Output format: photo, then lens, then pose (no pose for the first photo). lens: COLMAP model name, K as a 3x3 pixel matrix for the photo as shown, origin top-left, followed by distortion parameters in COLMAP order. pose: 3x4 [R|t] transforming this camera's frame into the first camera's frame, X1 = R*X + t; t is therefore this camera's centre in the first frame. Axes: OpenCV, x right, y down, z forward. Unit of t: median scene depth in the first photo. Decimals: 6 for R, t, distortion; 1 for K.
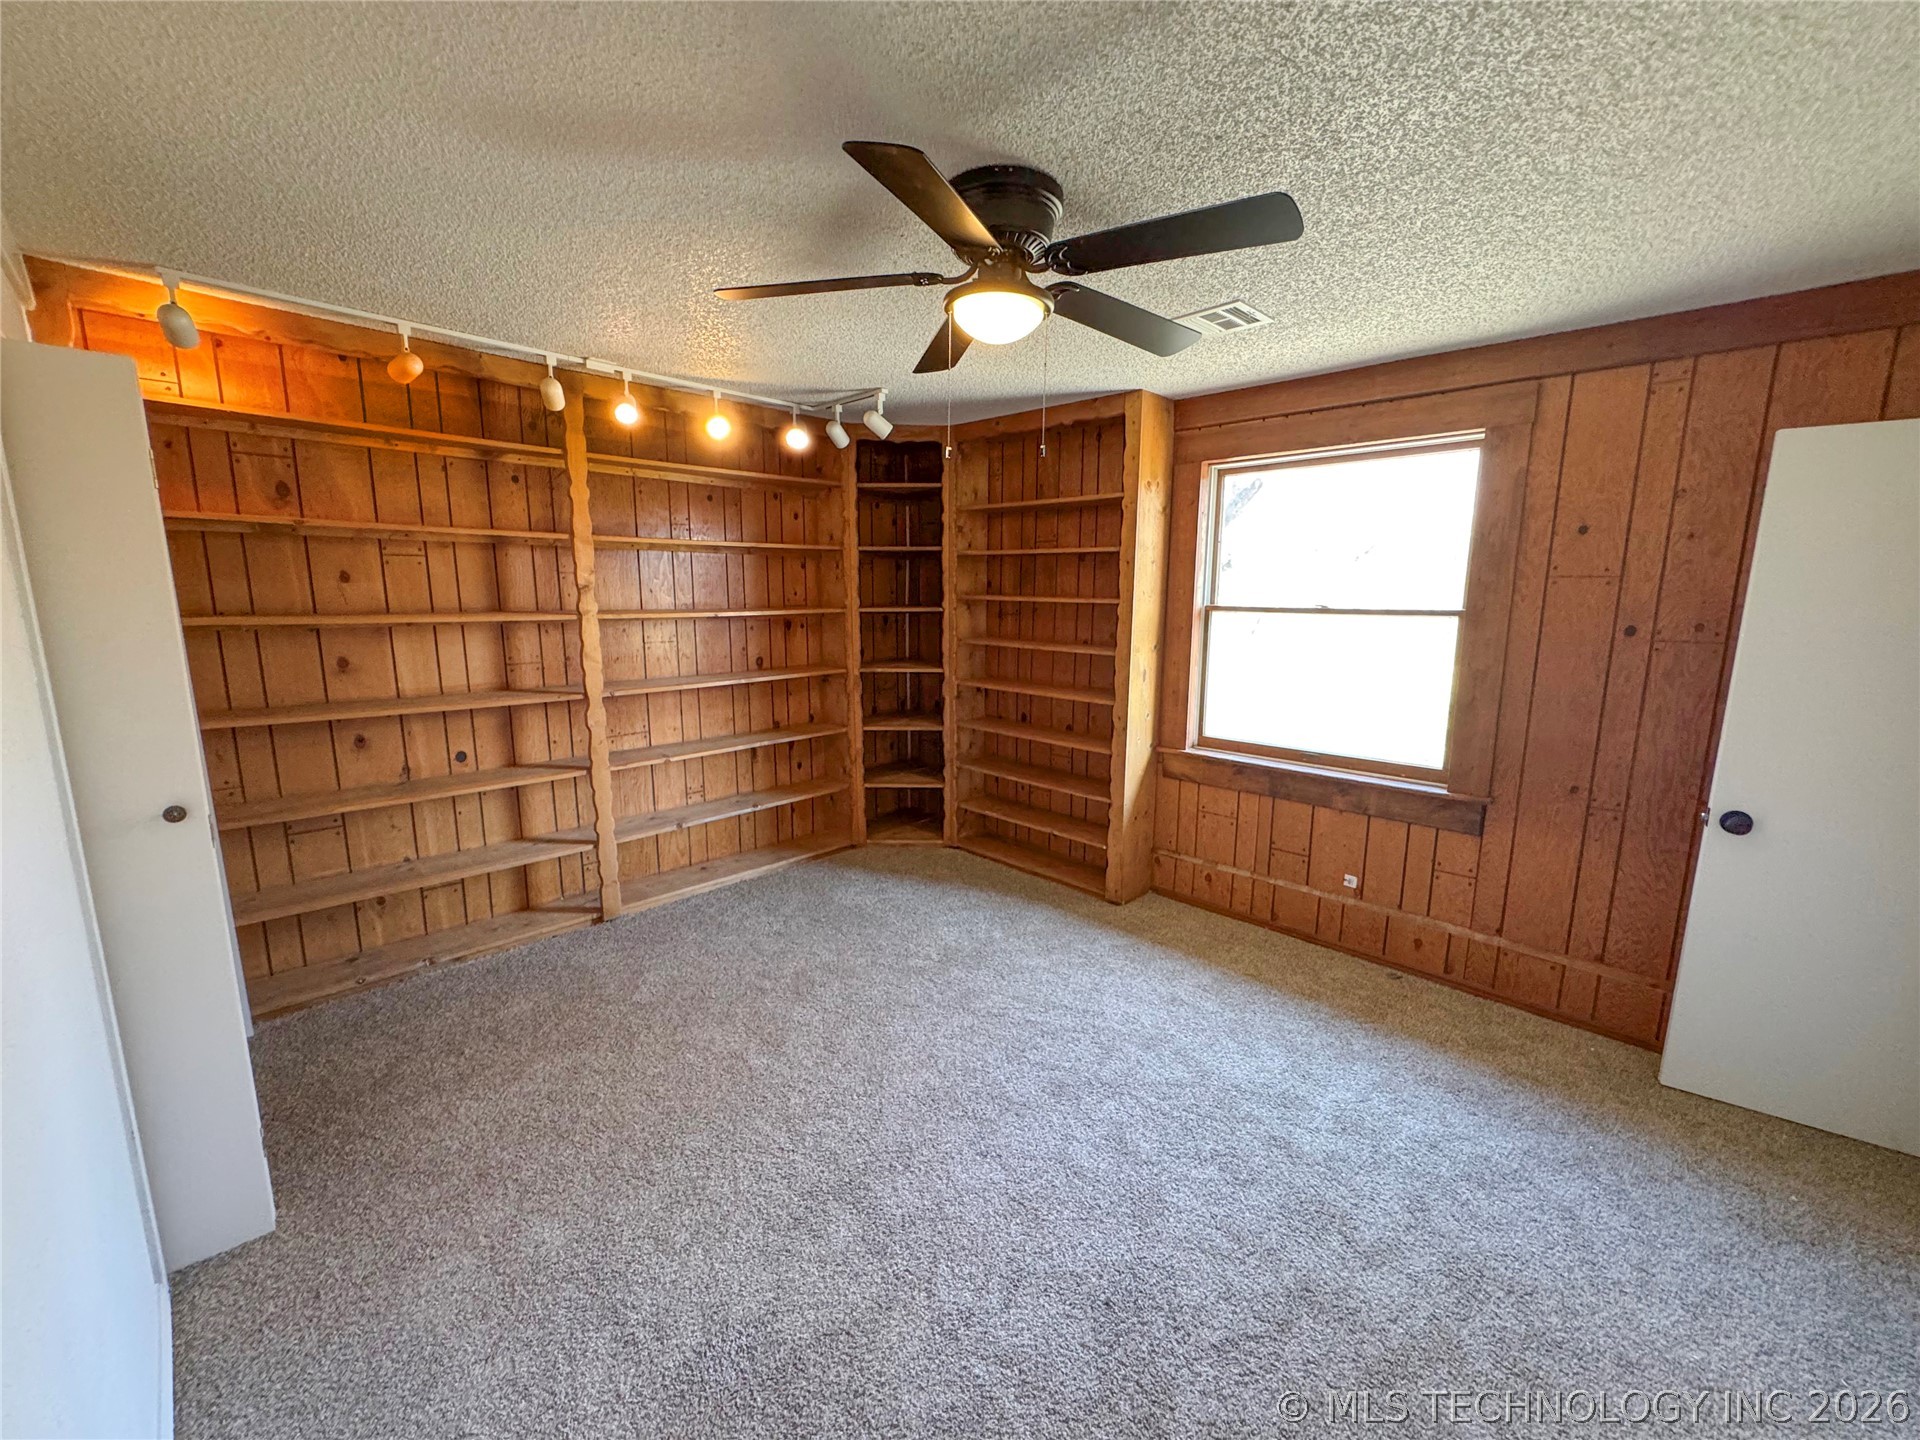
lens RADIAL K [[786.6, 0, 954.5], [0, 786.6, 718.9], [0, 0, 1]] dist [-0.002093, 0.000680]
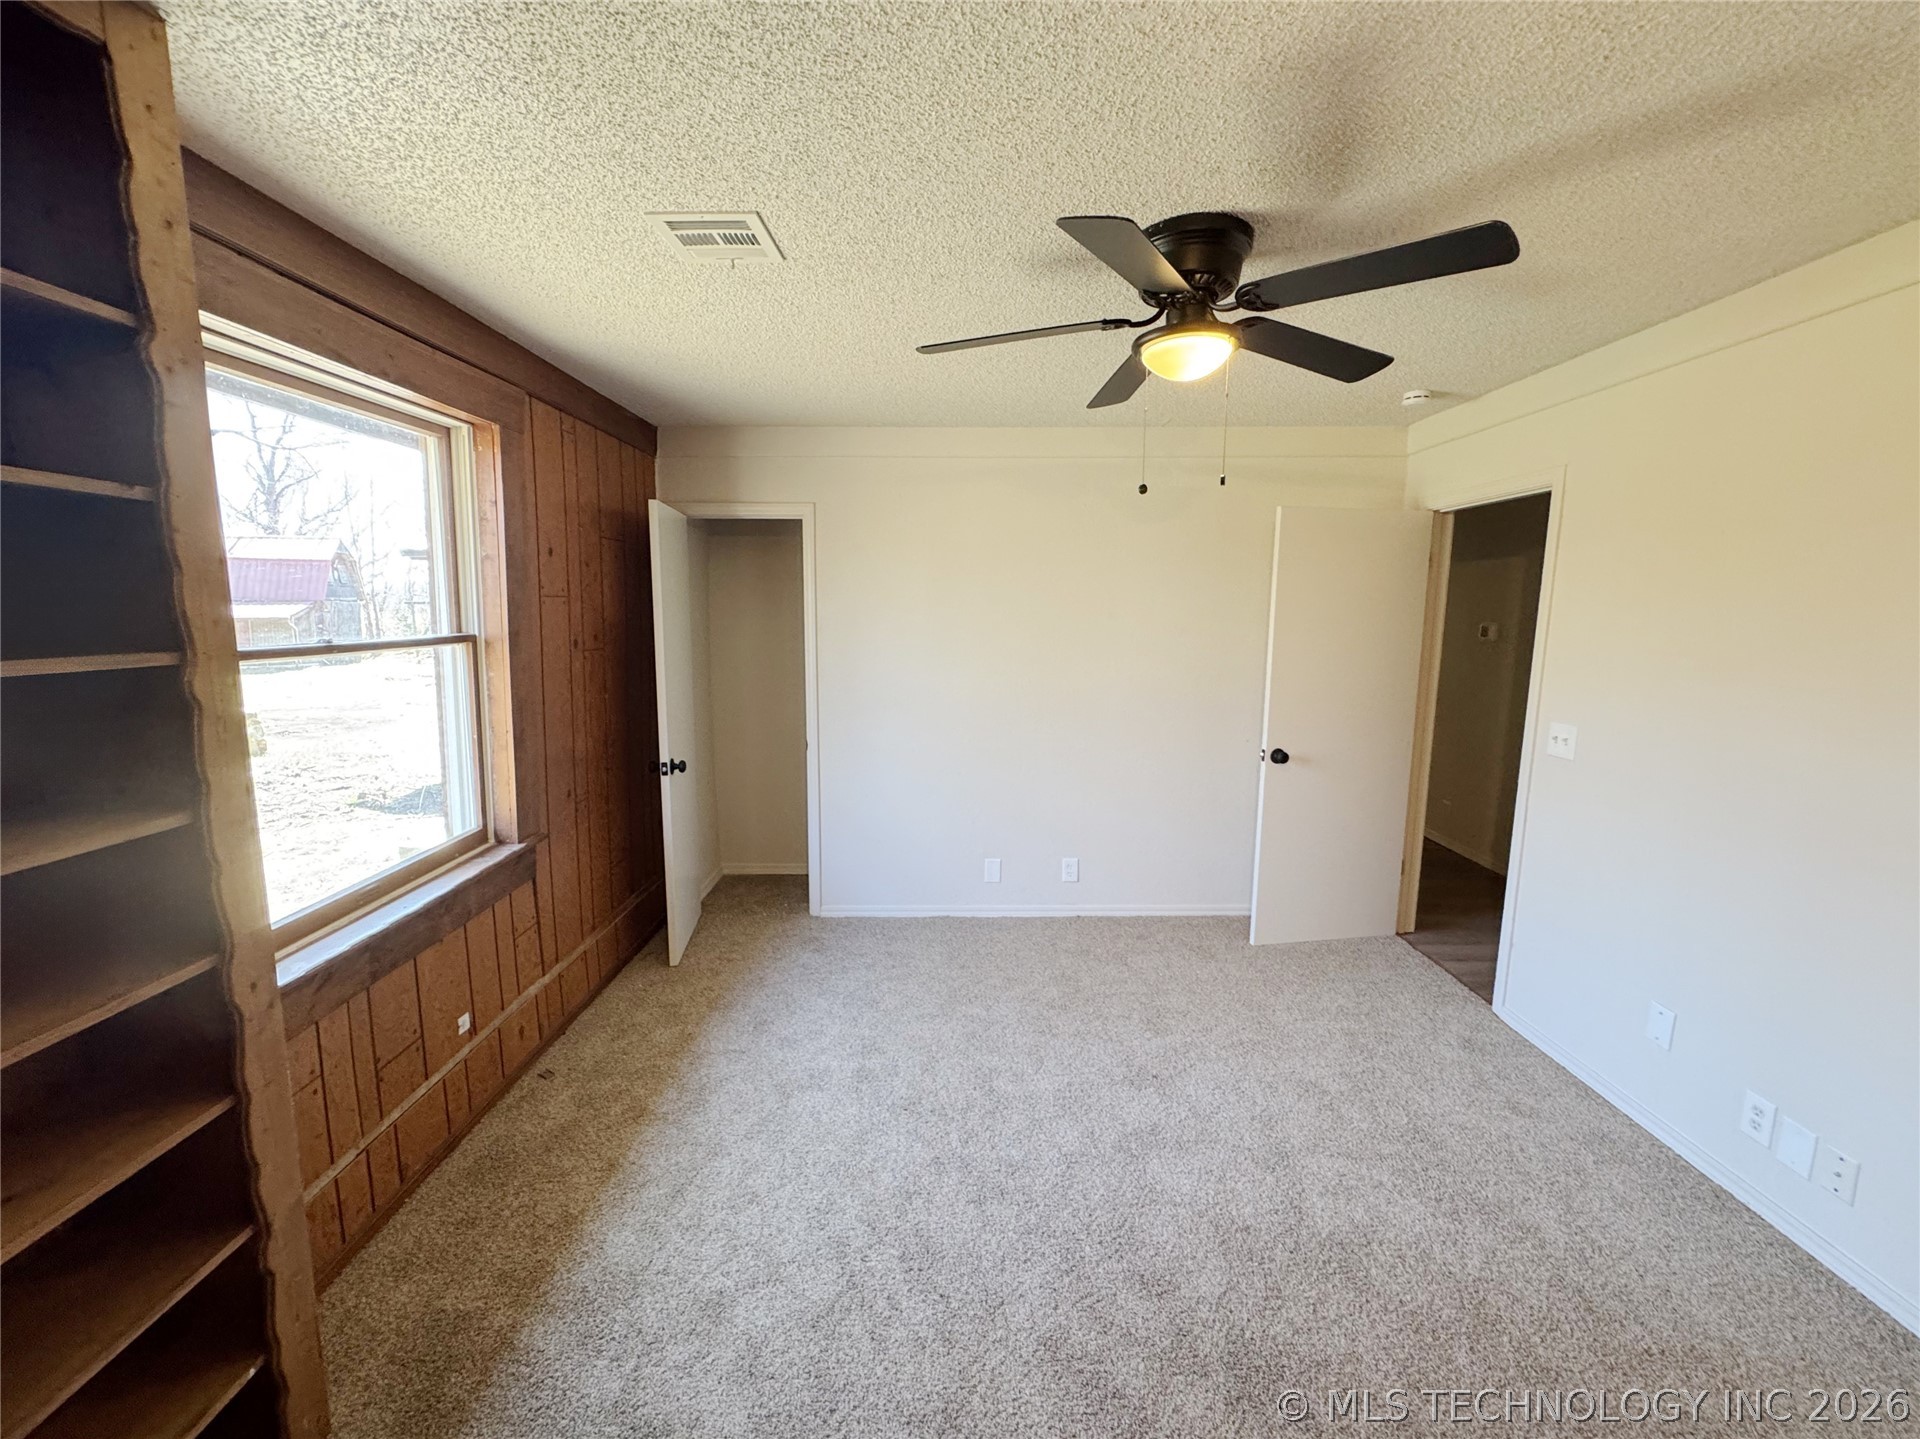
lens RADIAL K [[786.6, 0, 954.5], [0, 786.6, 718.4], [0, 0, 1]] dist [-0.002093, 0.000680]
pose [[-0.695372, -0.110577, 0.710091, -0.287625], [0.115882, 0.957908, 0.262646, -0.200255], [-0.709245, 0.264924, -0.653289, 1.136632]]
